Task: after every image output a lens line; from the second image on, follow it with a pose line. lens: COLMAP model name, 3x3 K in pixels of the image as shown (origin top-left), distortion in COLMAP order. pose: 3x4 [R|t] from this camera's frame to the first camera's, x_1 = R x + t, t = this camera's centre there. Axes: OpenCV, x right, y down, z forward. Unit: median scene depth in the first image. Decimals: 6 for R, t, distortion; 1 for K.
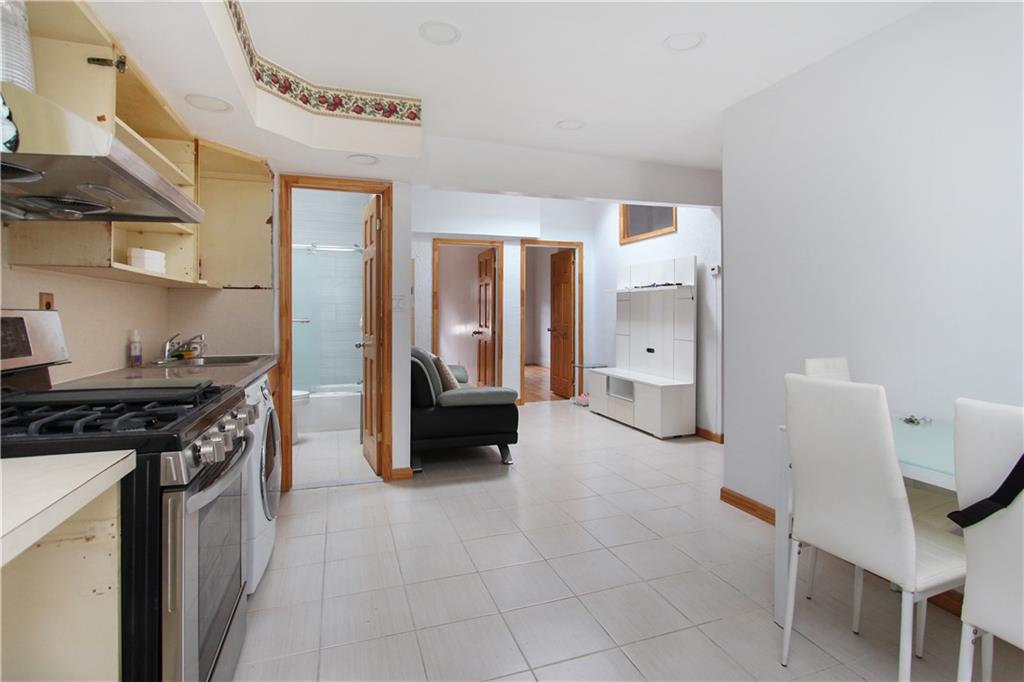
lens RADIAL K [[484.4, 0, 512.0], [0, 484.4, 341.0], [0, 0, 1]] dist [-0.001017, -0.000076]
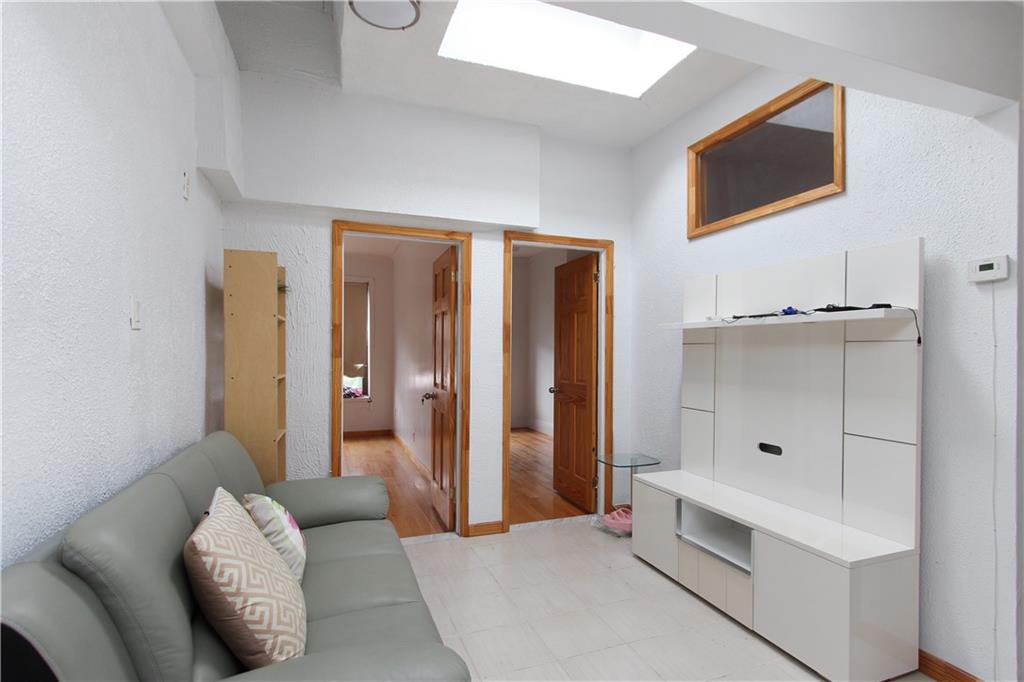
lens RADIAL K [[484.4, 0, 512.0], [0, 484.4, 341.0], [0, 0, 1]] dist [-0.001017, -0.000076]
pose [[0.999828, 0.008886, 0.016280, 0.019281], [-0.007487, 0.996432, -0.084073, -0.039031], [-0.016969, 0.083936, 0.996327, 0.458801]]
